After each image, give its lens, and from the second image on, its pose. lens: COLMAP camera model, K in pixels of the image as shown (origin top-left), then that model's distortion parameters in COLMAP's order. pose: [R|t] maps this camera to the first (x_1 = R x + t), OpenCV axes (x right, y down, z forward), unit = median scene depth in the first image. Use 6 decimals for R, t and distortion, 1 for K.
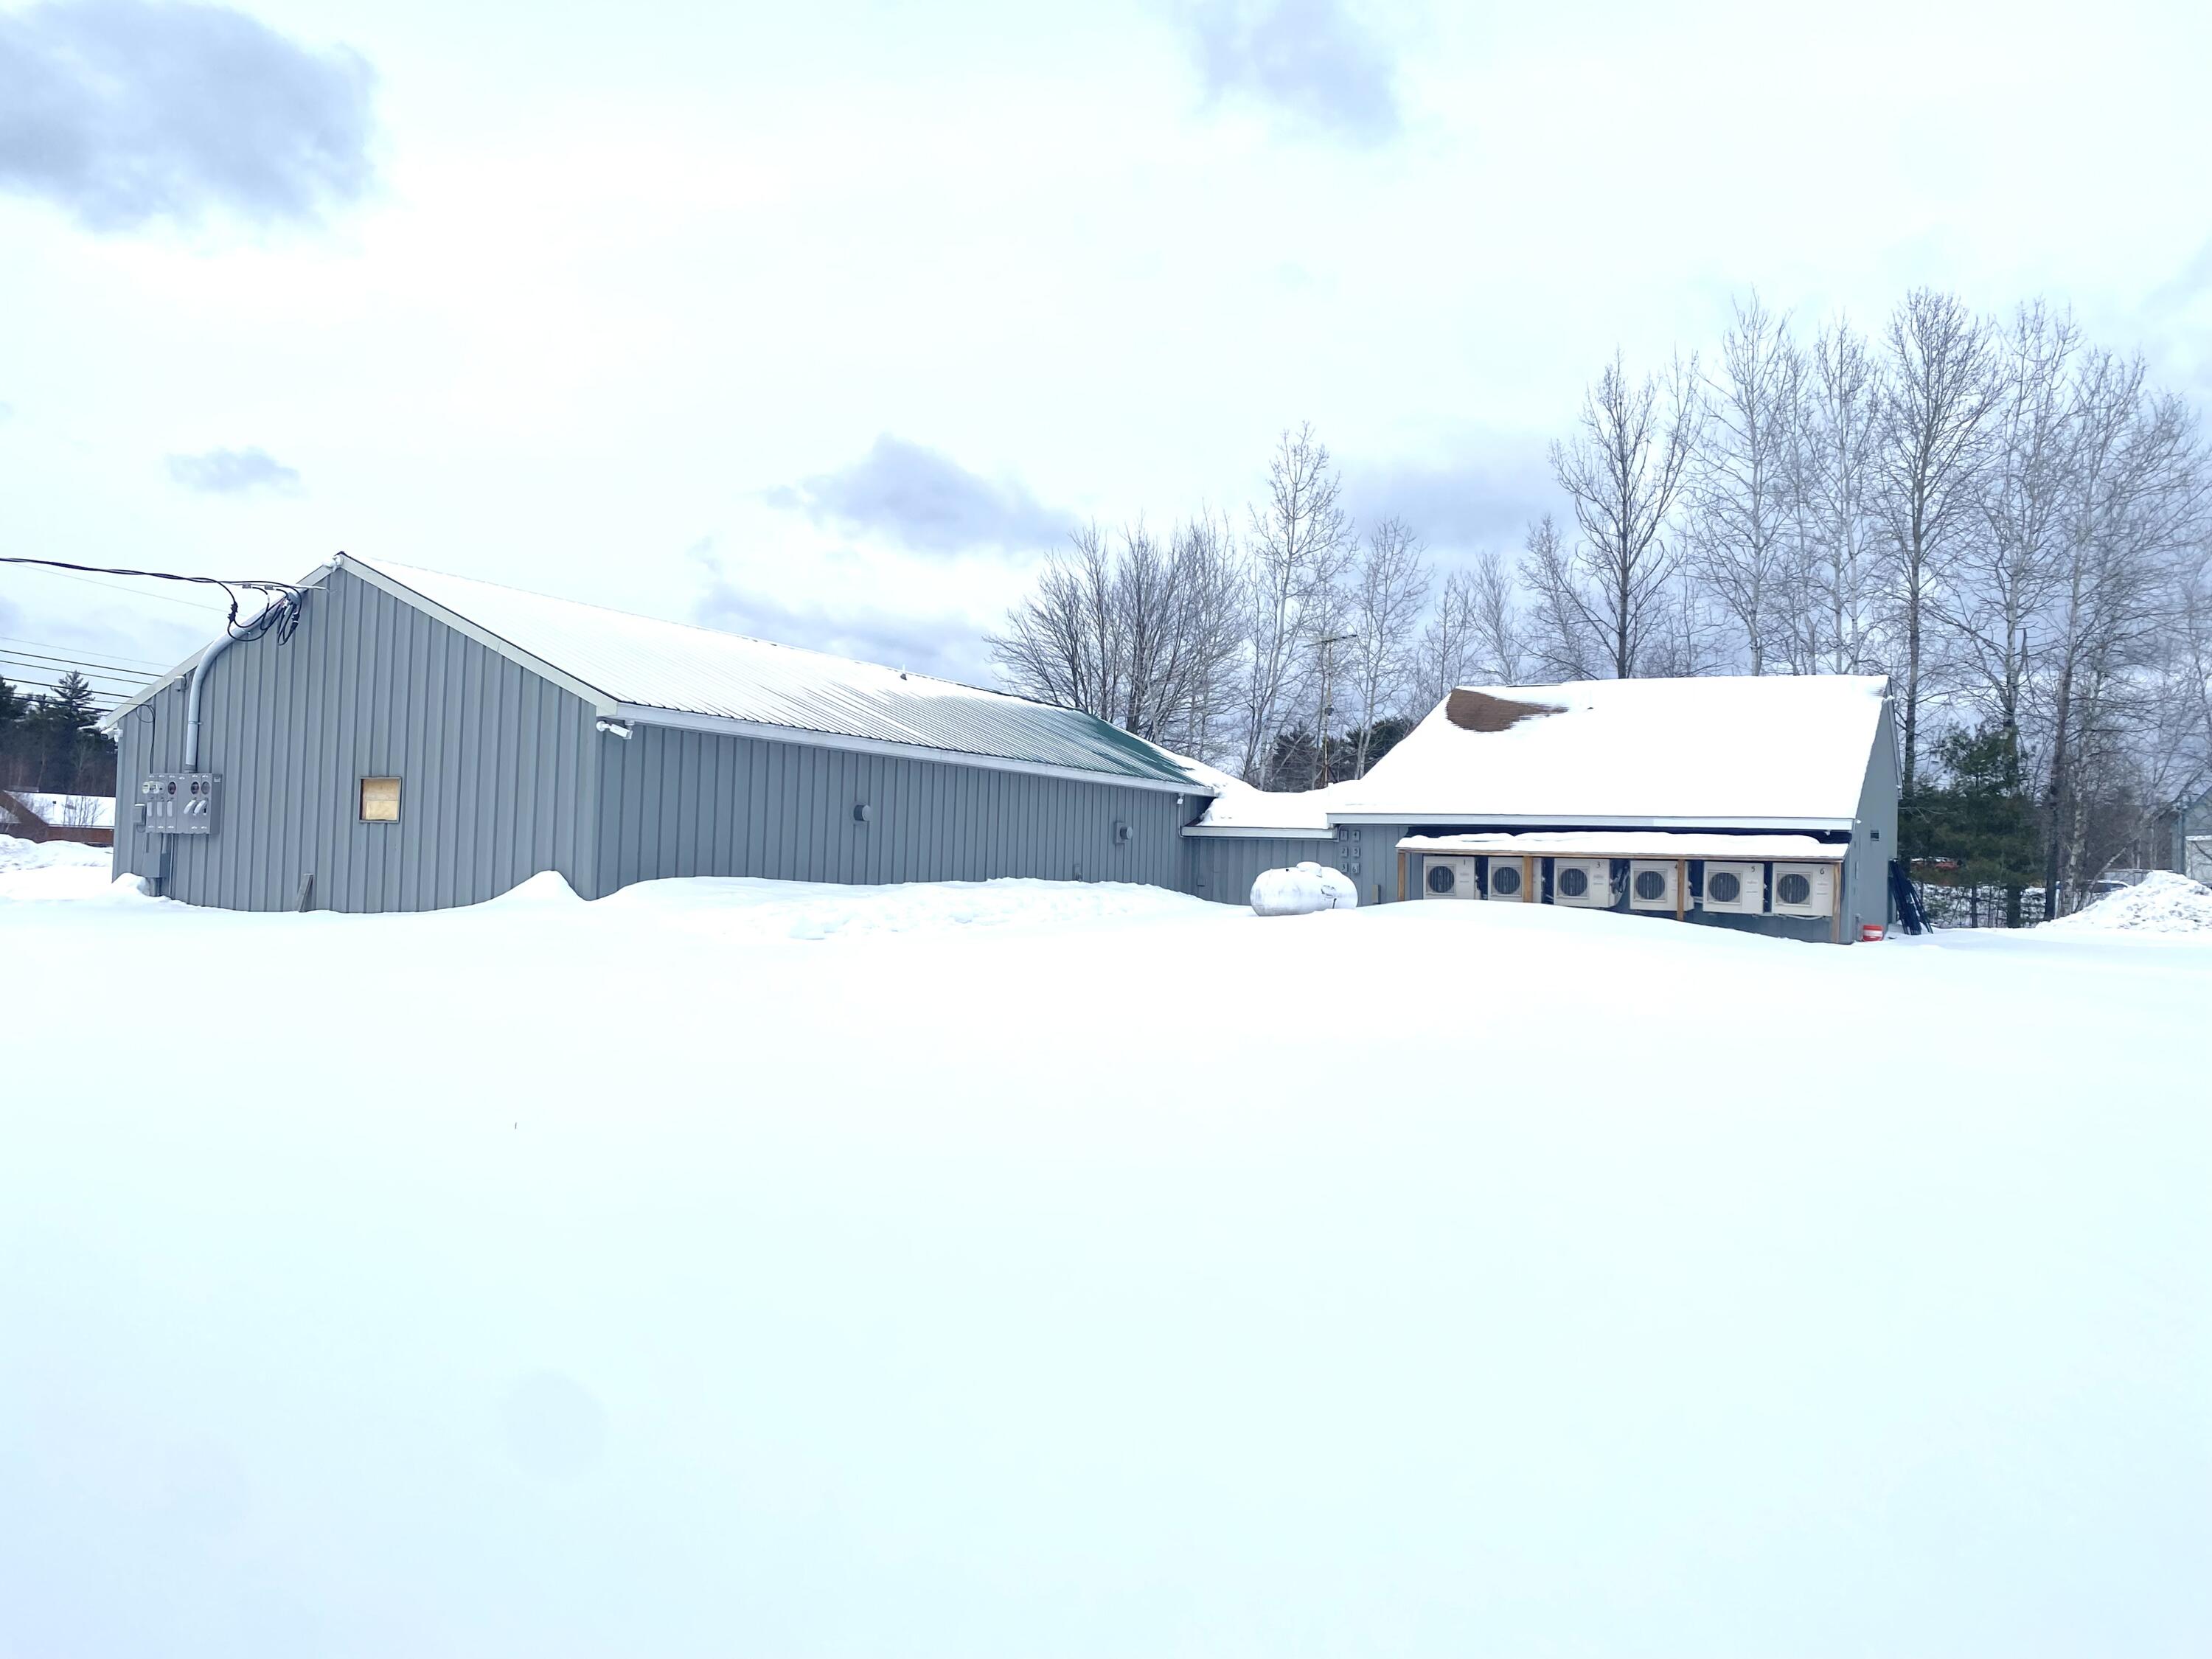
lens RADIAL K [[1663.3, 0, 1106.0], [0, 1663.3, 829.5], [0, 0, 1]] dist [0.010630, 0.001939]
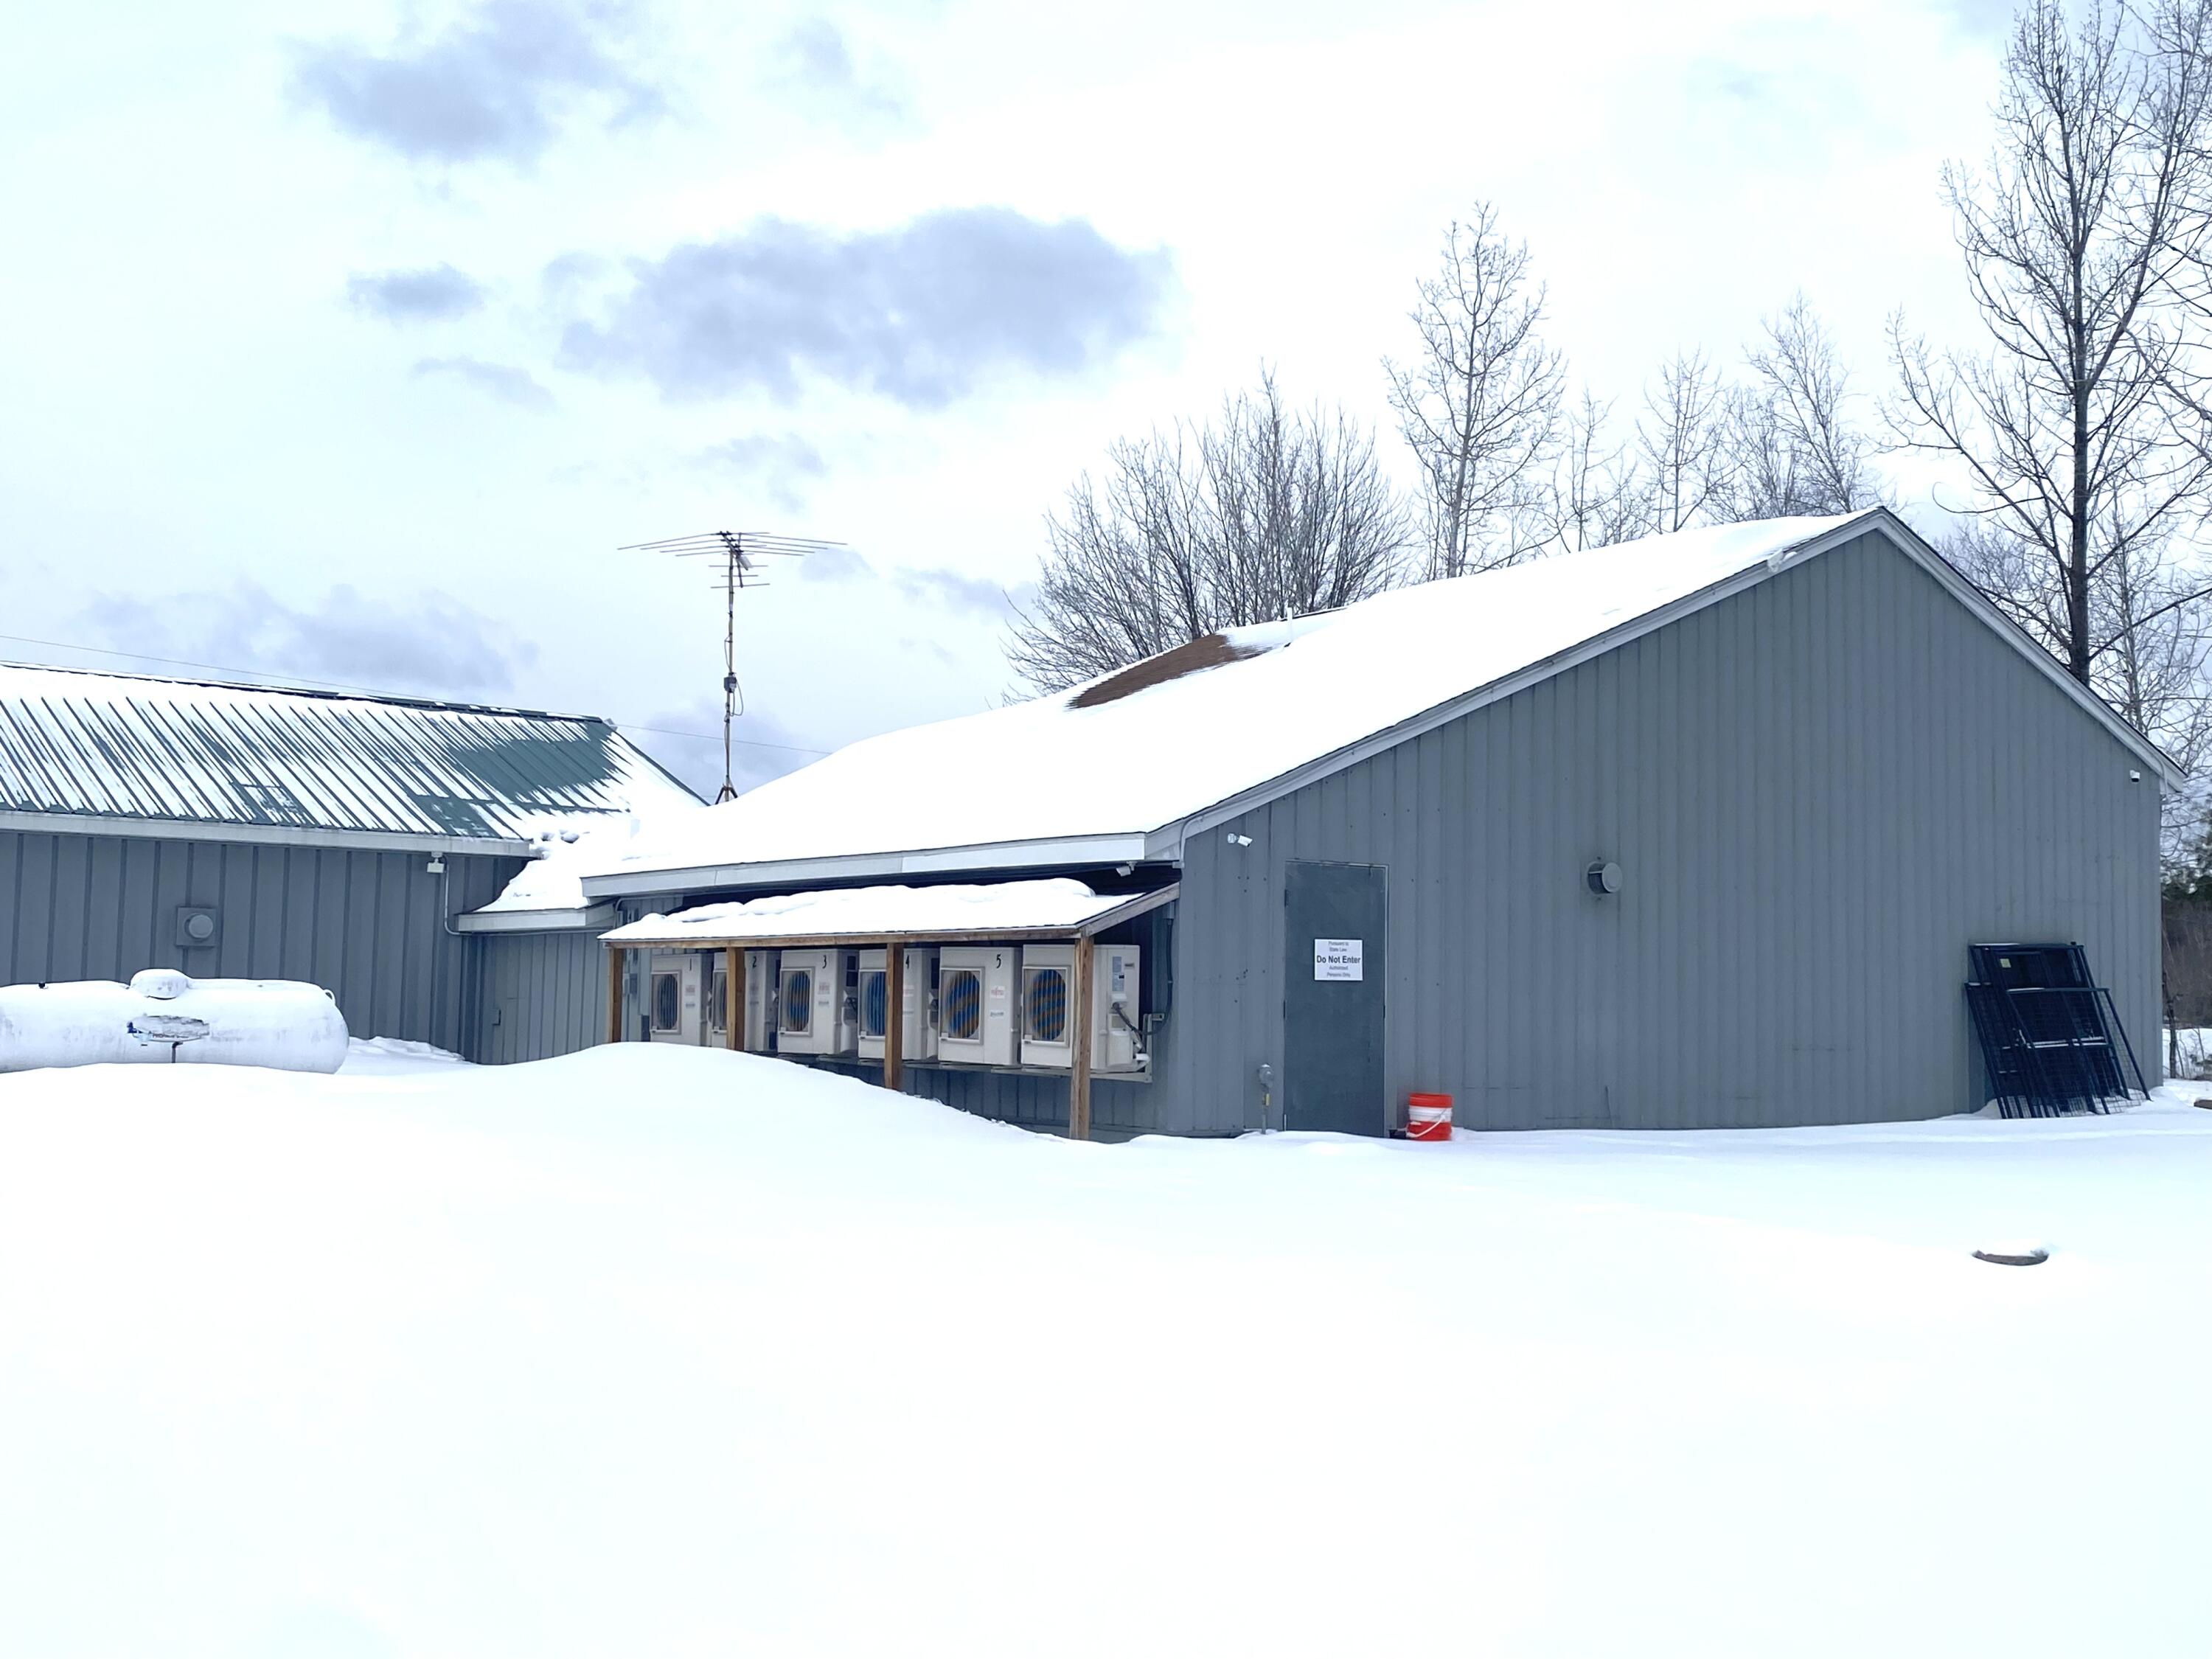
lens RADIAL K [[2387.7, 0, 1136.6], [0, 2387.7, 819.9], [0, 0, 1]] dist [0.180341, -0.470804]
pose [[0.914920, -0.047016, -0.400889, 0.648155], [0.021860, 0.997507, -0.067098, 0.028683], [0.403044, 0.052626, 0.913666, 0.431700]]
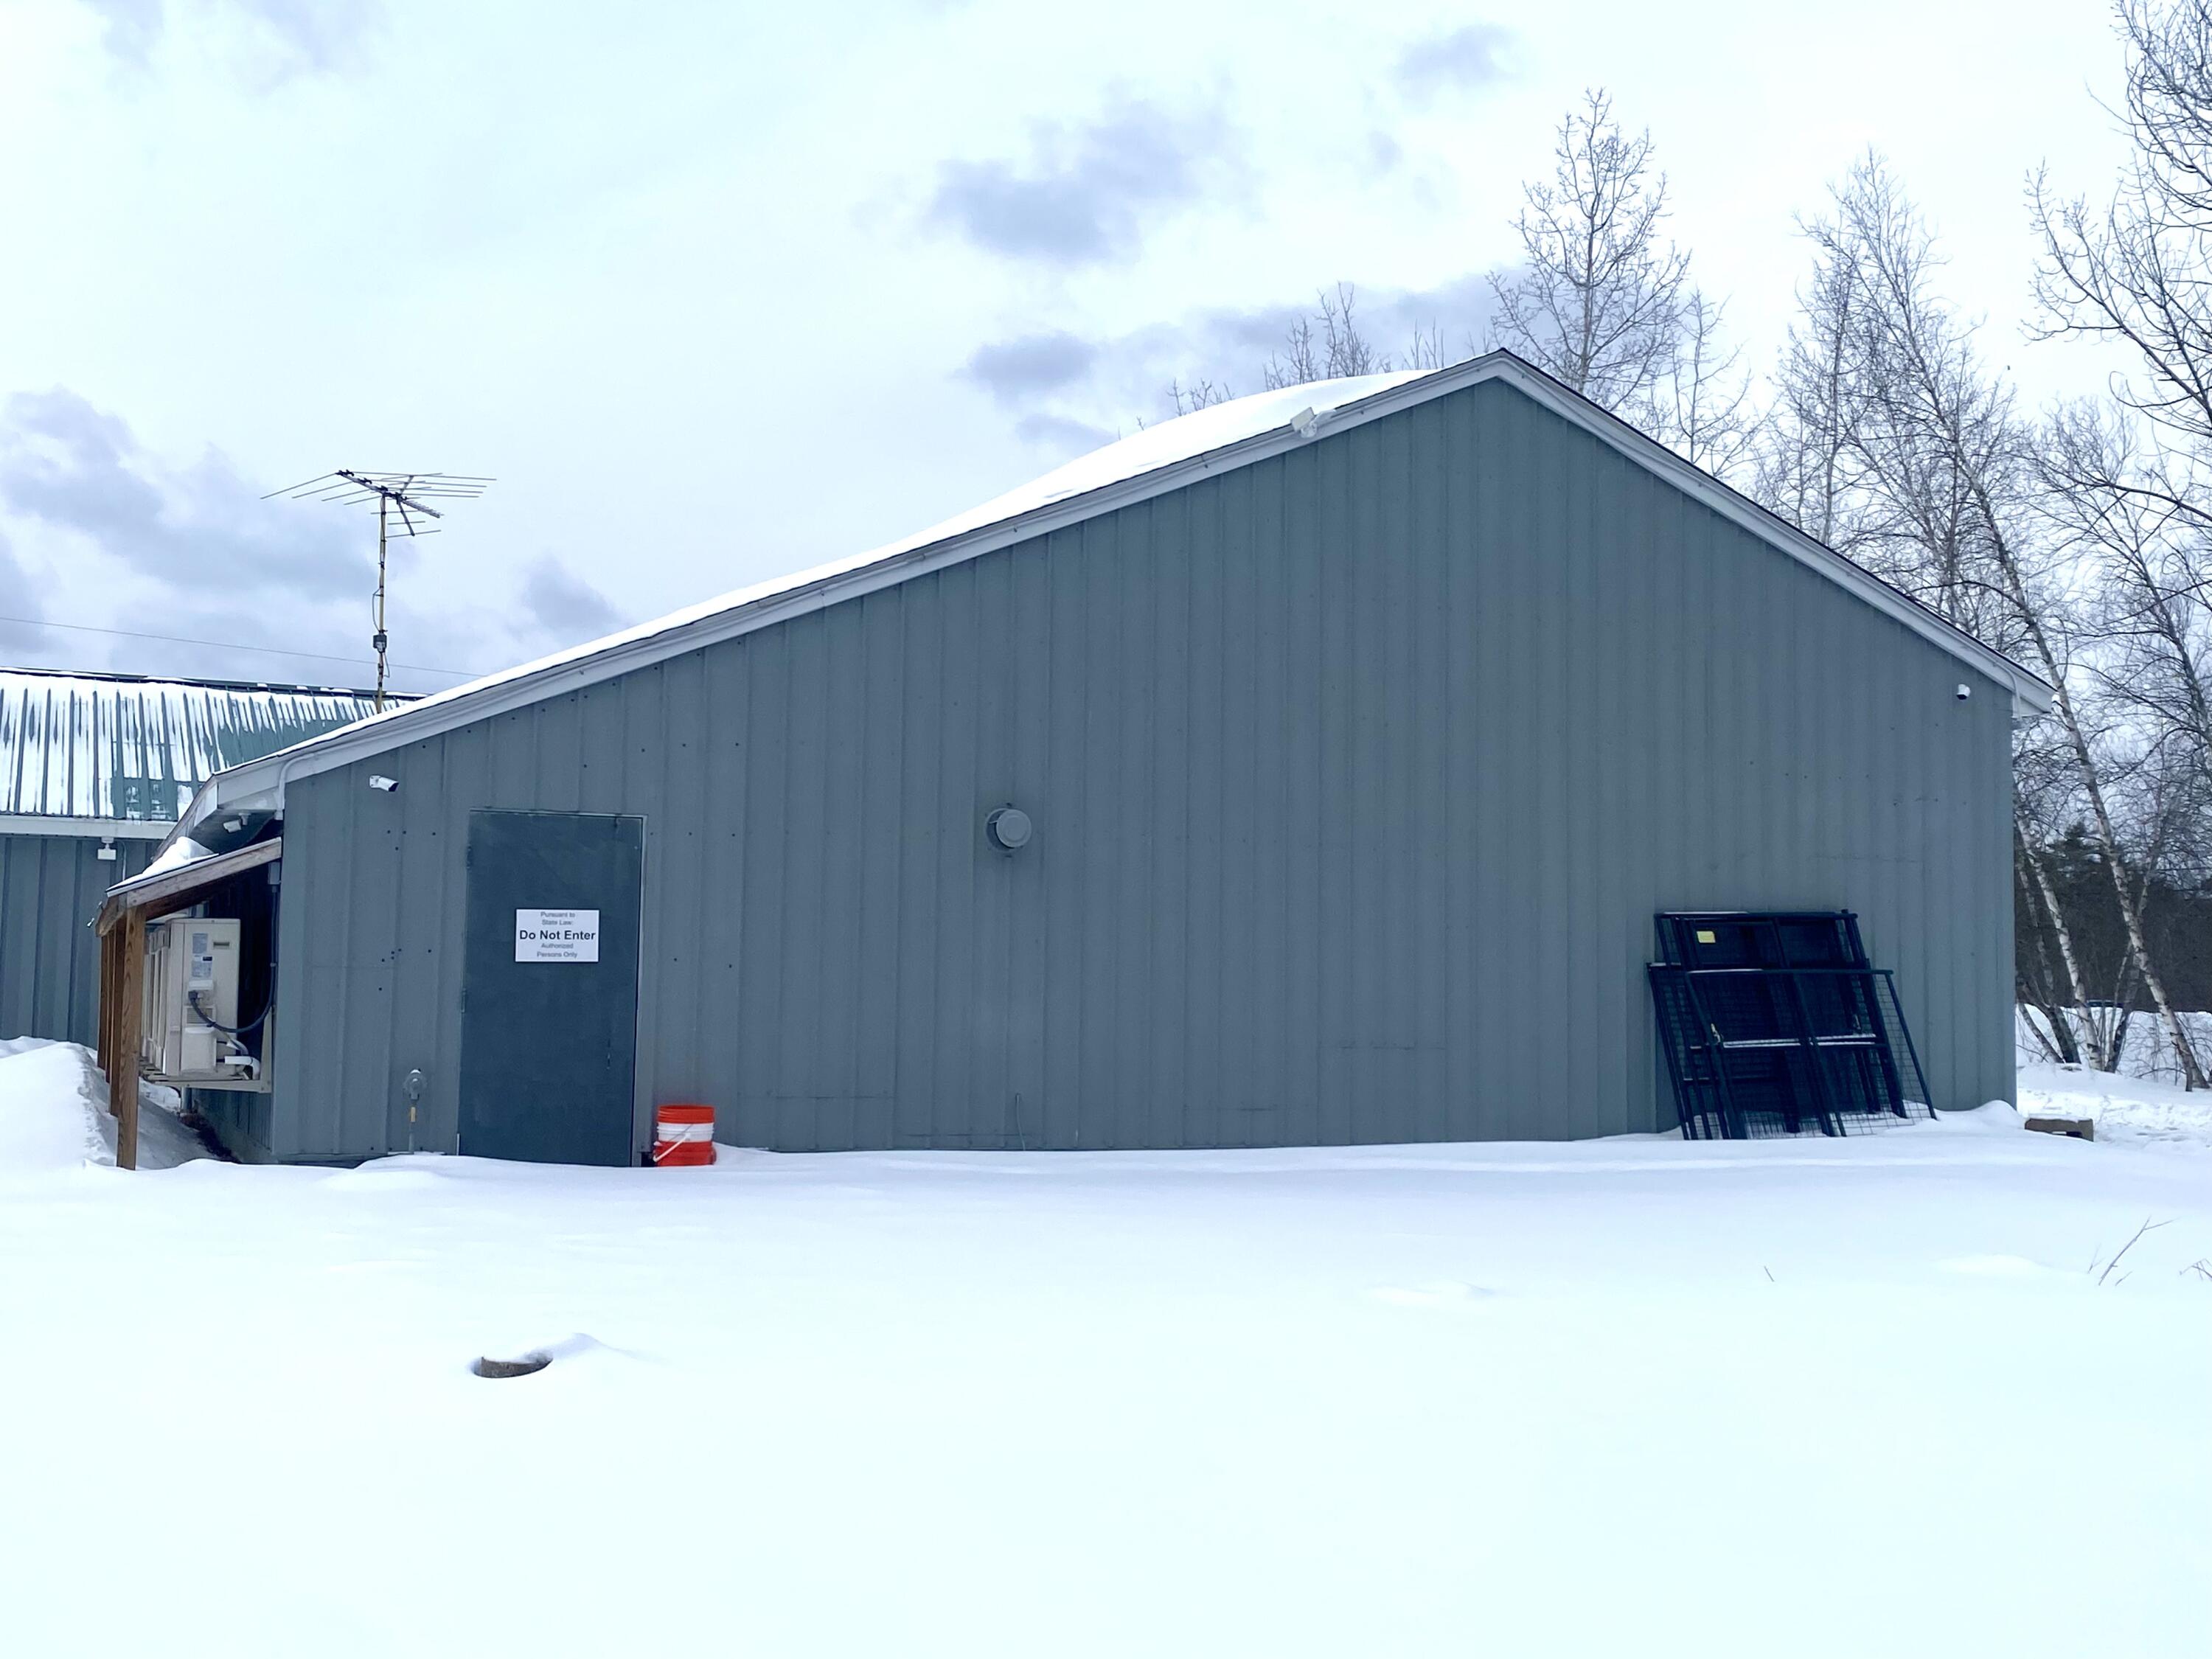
lens RADIAL K [[2387.7, 0, 1136.6], [0, 2387.7, 819.9], [0, 0, 1]] dist [0.180341, -0.470804]
pose [[0.801467, -0.065825, -0.594405, 0.825983], [0.025866, 0.996809, -0.075511, 0.040553], [0.597479, 0.045145, 0.800613, 0.689883]]
